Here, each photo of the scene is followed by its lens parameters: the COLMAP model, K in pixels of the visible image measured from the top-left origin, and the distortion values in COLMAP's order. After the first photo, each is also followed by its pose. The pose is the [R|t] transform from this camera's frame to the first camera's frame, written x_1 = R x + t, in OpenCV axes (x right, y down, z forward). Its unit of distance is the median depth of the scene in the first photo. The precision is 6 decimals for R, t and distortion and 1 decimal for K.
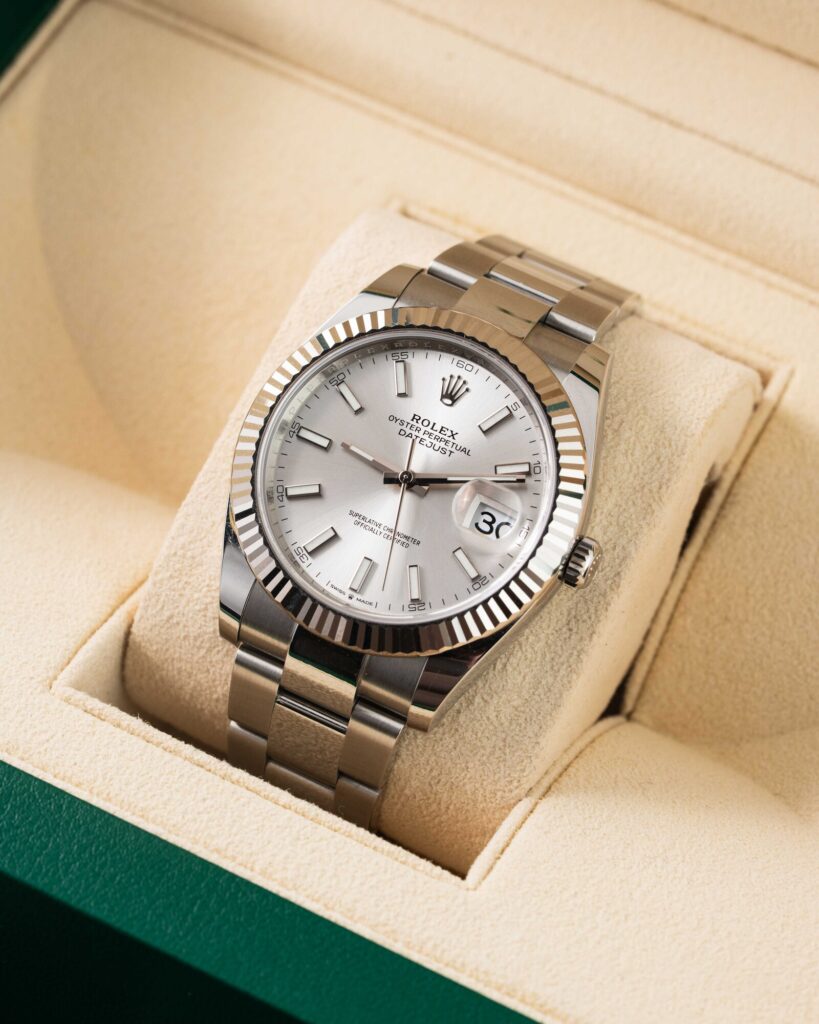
lens RADIAL K [[3945.9, 0, 408.0], [0, 3945.9, 512.1], [0, 0, 1]] dist [-0.091587, 0.000000]
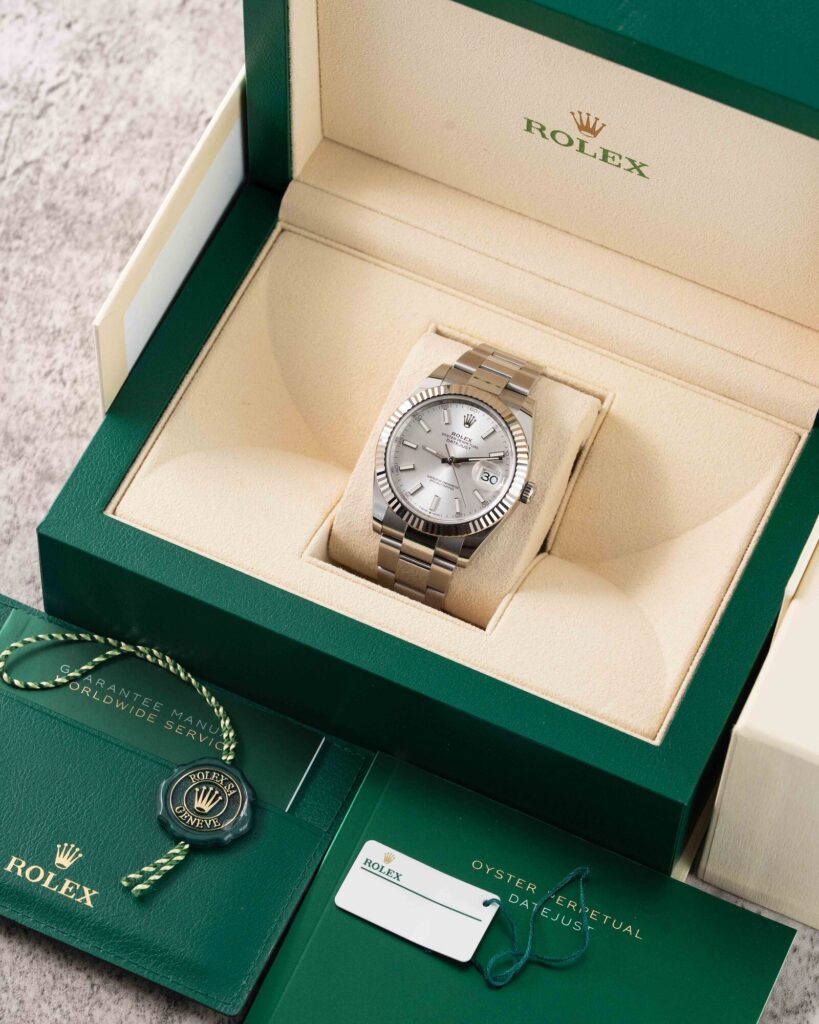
lens RADIAL K [[3945.9, 0, 410.2], [0, 3945.9, 511.9], [0, 0, 1]] dist [-0.091587, 0.000000]
pose [[0.997901, -0.051299, 0.039527, -0.116101], [0.047631, 0.994916, 0.088727, -0.182729], [-0.043878, -0.086658, 0.995271, -1.294792]]
